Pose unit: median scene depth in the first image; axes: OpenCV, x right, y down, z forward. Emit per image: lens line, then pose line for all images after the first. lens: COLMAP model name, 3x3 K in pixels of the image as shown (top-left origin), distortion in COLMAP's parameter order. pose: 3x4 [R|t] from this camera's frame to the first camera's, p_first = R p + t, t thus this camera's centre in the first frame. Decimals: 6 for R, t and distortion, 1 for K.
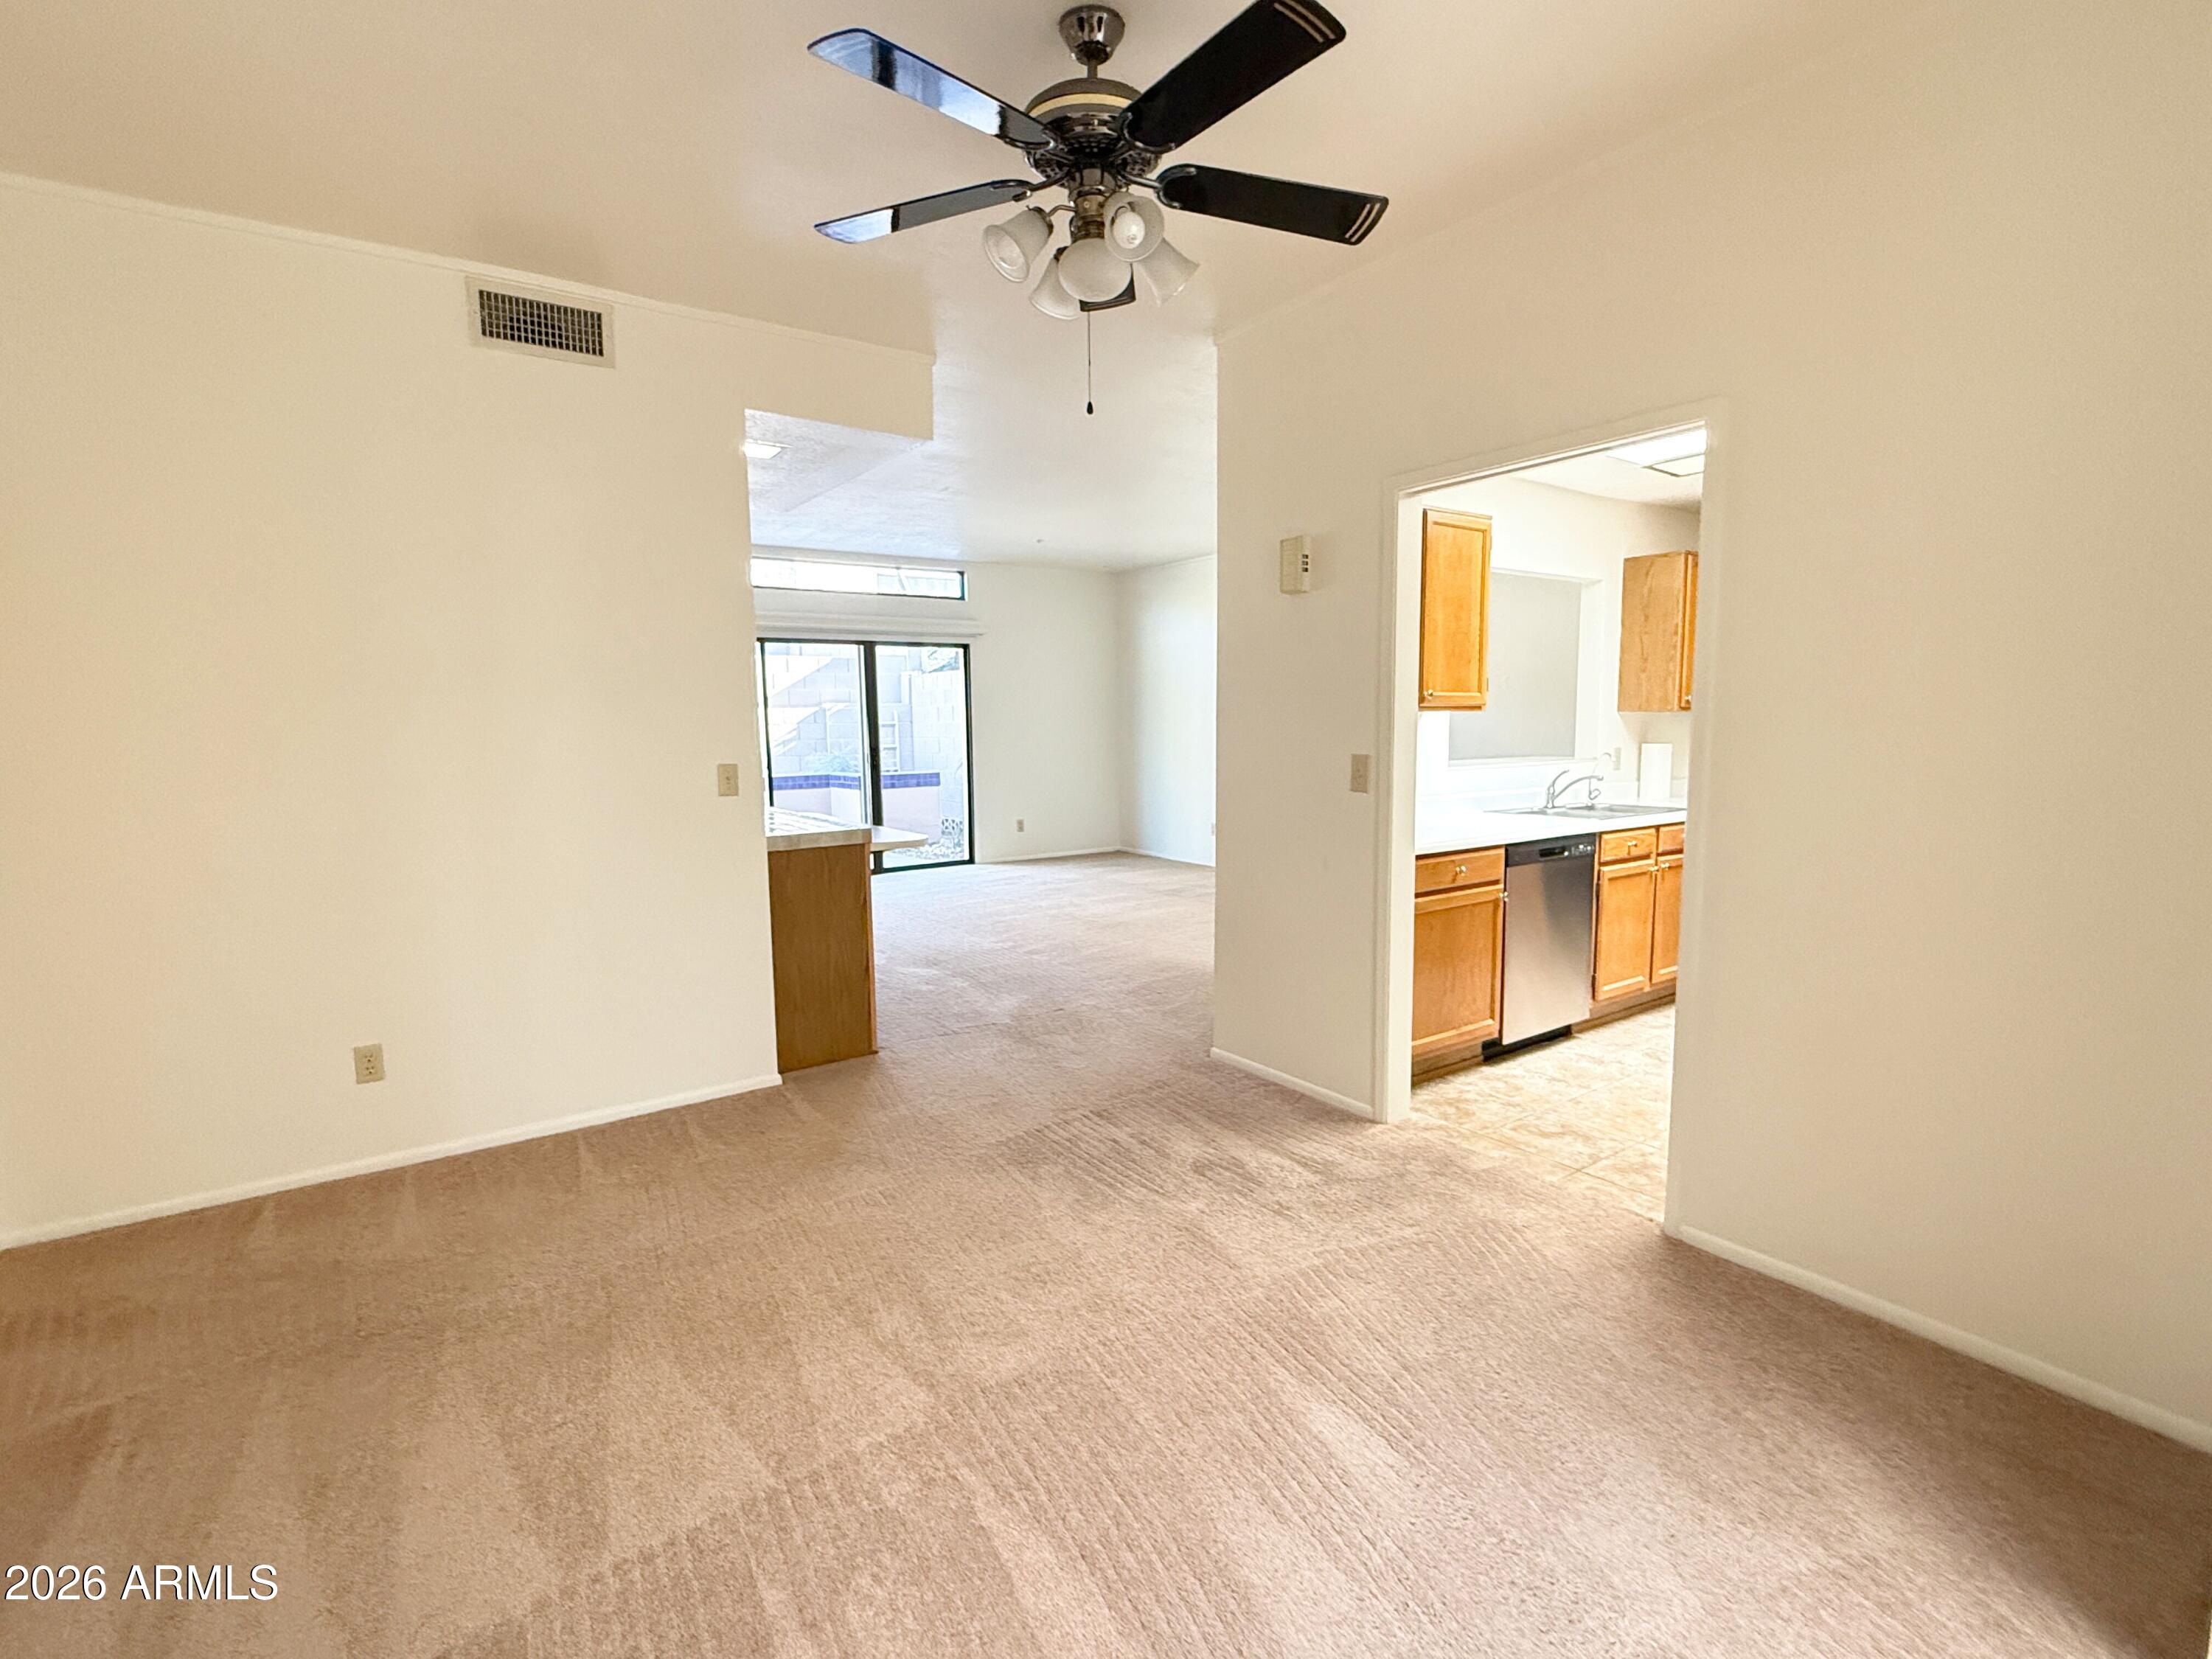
lens RADIAL K [[1016.9, 0, 1106.0], [0, 1016.9, 829.5], [0, 0, 1]] dist [0.005193, 0.000379]
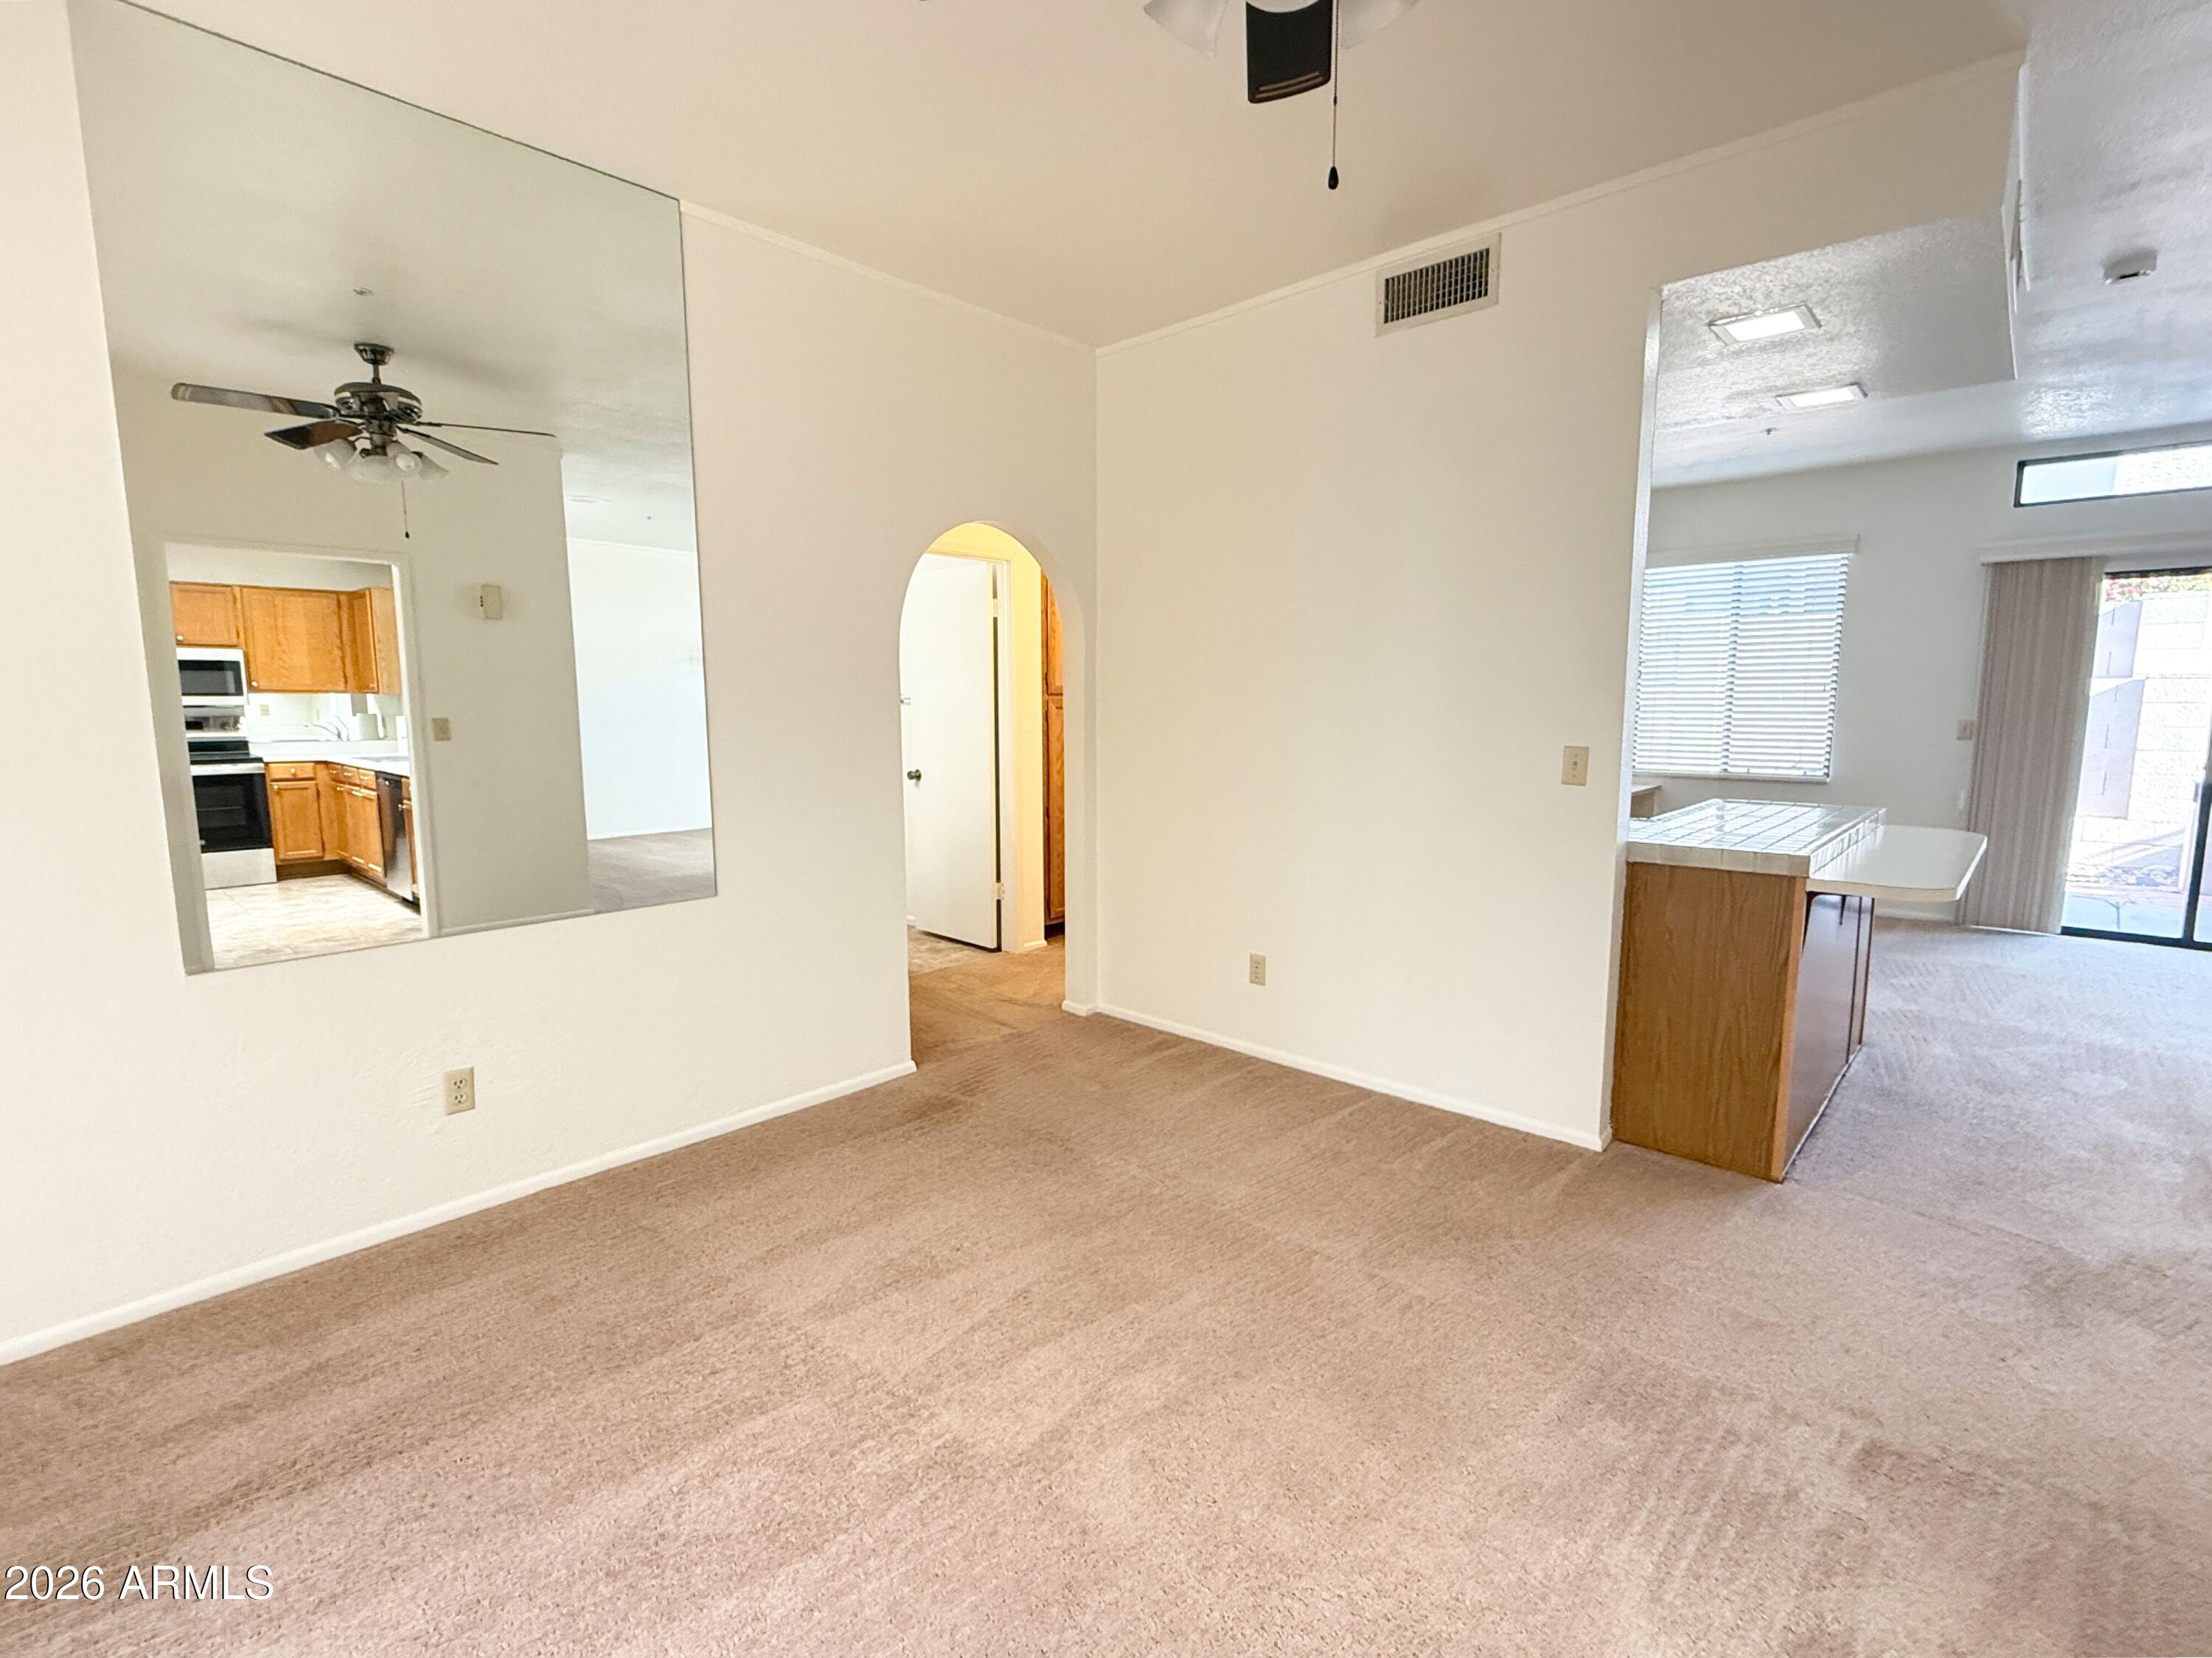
lens RADIAL K [[1017.0, 0, 1106.0], [0, 1017.0, 829.0], [0, 0, 1]] dist [0.005193, 0.000379]
pose [[0.235520, 0.136010, -0.962305, 0.340210], [-0.110656, 0.987473, 0.112484, -0.048475], [0.965549, 0.079992, 0.247620, 0.431752]]
